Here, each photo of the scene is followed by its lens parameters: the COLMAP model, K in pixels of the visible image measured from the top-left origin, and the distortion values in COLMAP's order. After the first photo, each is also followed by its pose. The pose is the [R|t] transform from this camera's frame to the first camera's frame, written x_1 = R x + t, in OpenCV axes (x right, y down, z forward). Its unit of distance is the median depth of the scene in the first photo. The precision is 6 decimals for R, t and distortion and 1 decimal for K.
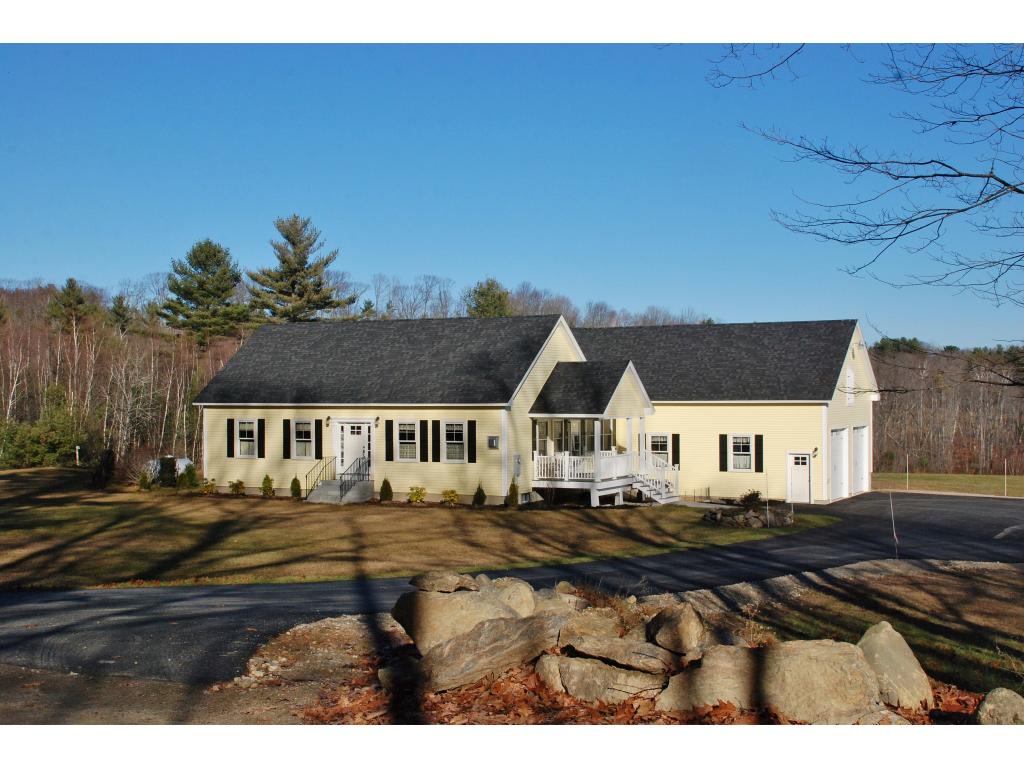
lens RADIAL K [[1359.6, 0, 510.1], [0, 1359.6, 390.1], [0, 0, 1]] dist [0.173466, 0.000000]
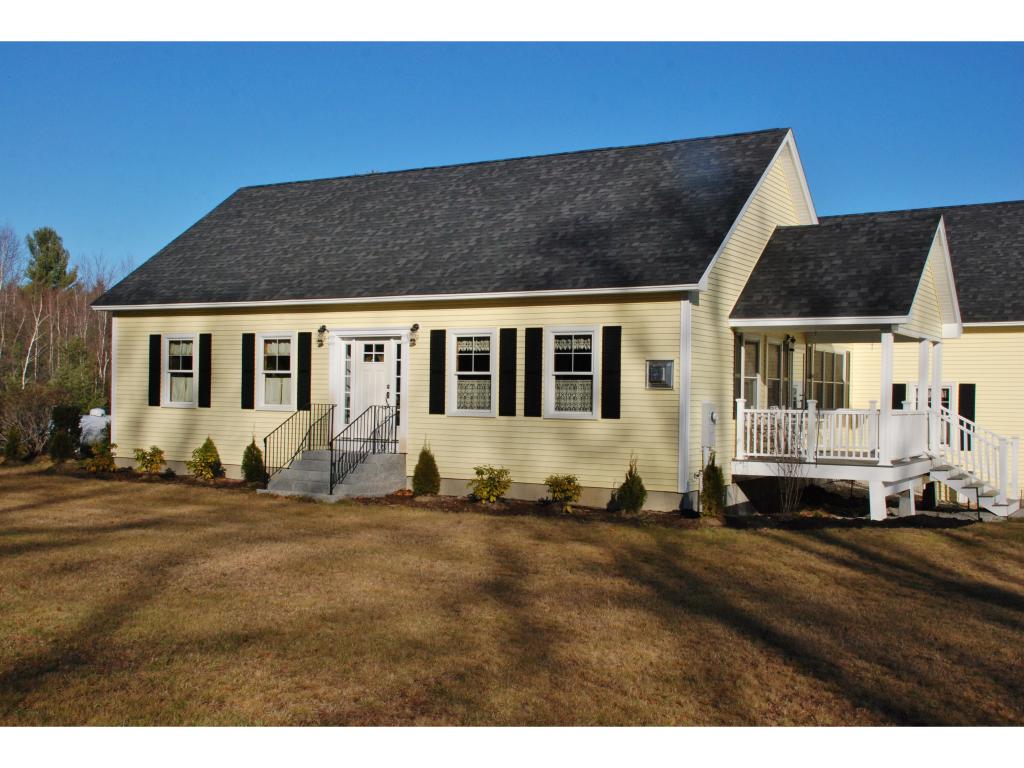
lens RADIAL K [[1144.4, 0, 517.4], [0, 1144.4, 384.7], [0, 0, 1]] dist [0.041933, 0.000000]
pose [[0.998071, 0.019198, -0.059033, -0.034418], [-0.019675, 0.999778, -0.007510, 0.042515], [0.058876, 0.008657, 0.998228, 0.570231]]
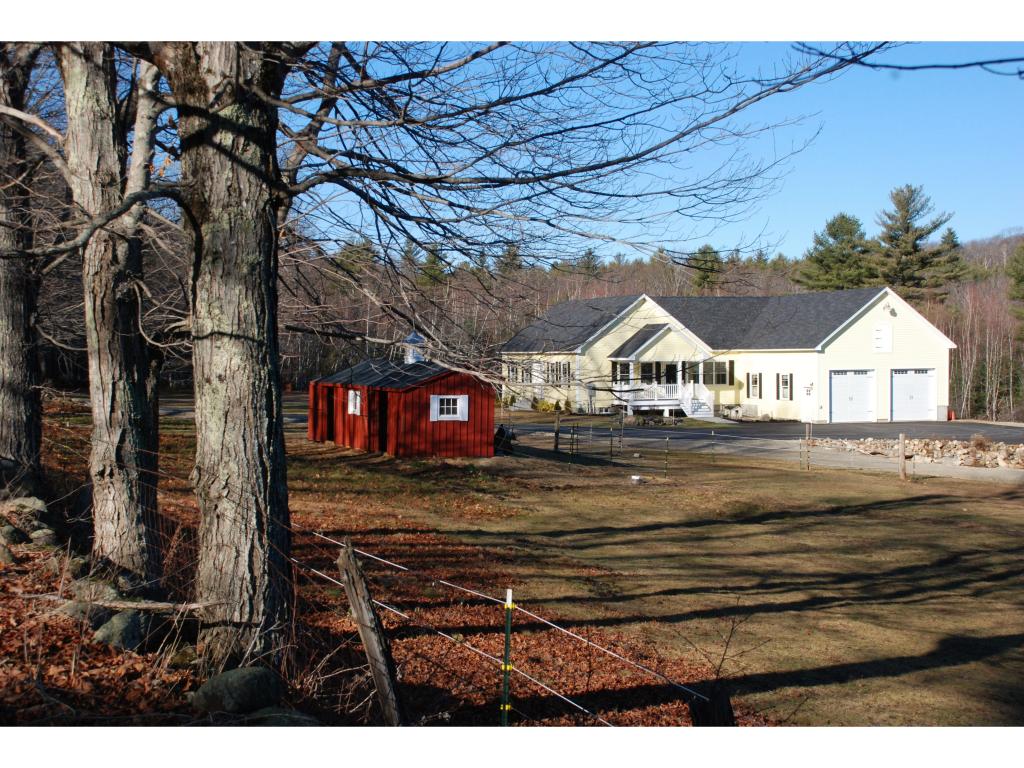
lens RADIAL K [[1519.1, 0, 512.0], [0, 1519.1, 389.9], [0, 0, 1]] dist [0.325552, 0.000000]
pose [[0.729100, 0.018214, -0.684165, 1.104123], [0.003726, 0.999525, 0.030580, 0.000008], [0.684398, -0.024845, 0.728686, -0.364278]]
